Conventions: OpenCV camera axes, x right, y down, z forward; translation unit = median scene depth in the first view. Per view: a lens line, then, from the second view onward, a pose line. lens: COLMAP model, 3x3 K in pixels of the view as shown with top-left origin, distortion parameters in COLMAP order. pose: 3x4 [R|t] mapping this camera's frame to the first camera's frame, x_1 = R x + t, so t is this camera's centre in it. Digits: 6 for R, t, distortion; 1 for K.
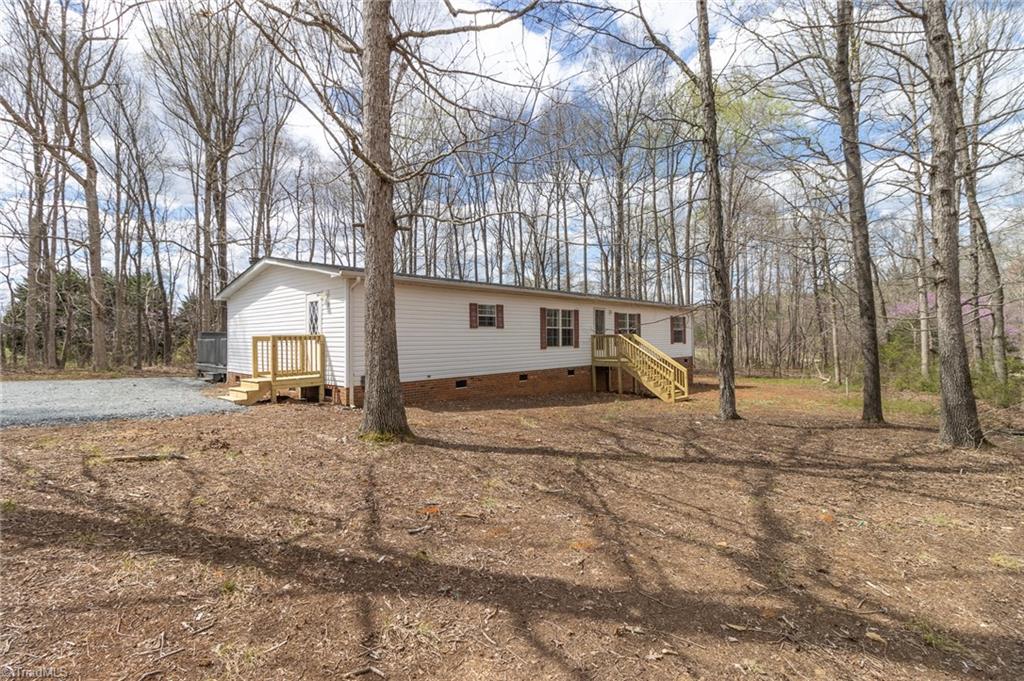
lens RADIAL K [[477.6, 0, 512.8], [0, 477.6, 337.7], [0, 0, 1]] dist [-0.004138, 0.000991]
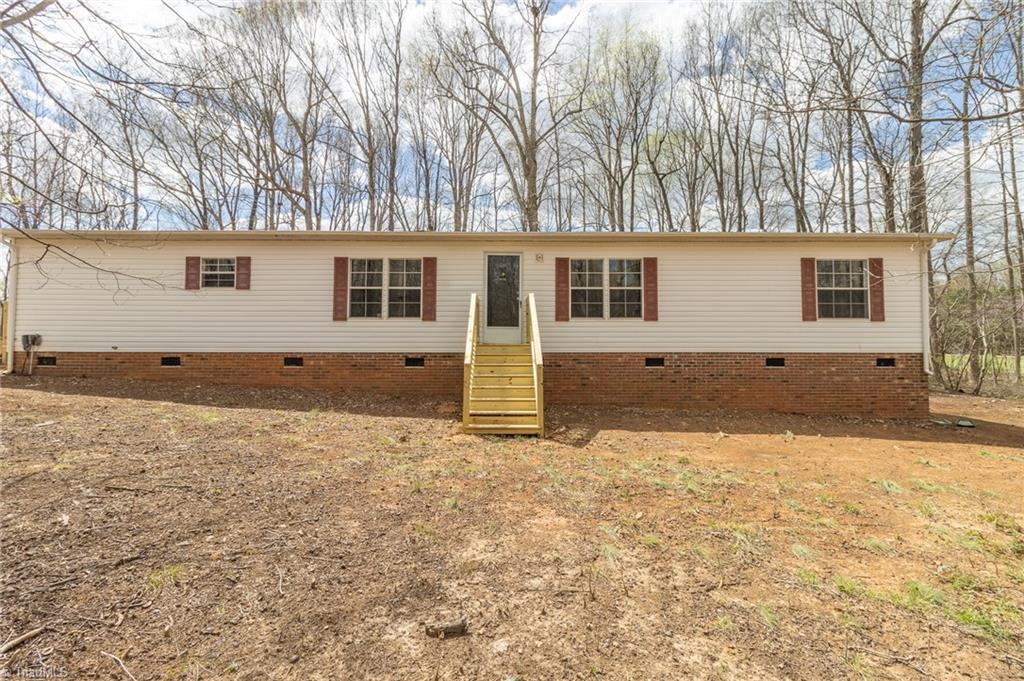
lens RADIAL K [[477.6, 0, 511.5], [0, 477.6, 305.6], [0, 0, 1]] dist [-0.004138, 0.000991]
pose [[0.702698, 0.014846, -0.711334, 0.675914], [-0.008869, 0.999887, 0.012106, -0.006808], [0.711433, -0.002198, 0.702750, 0.690531]]
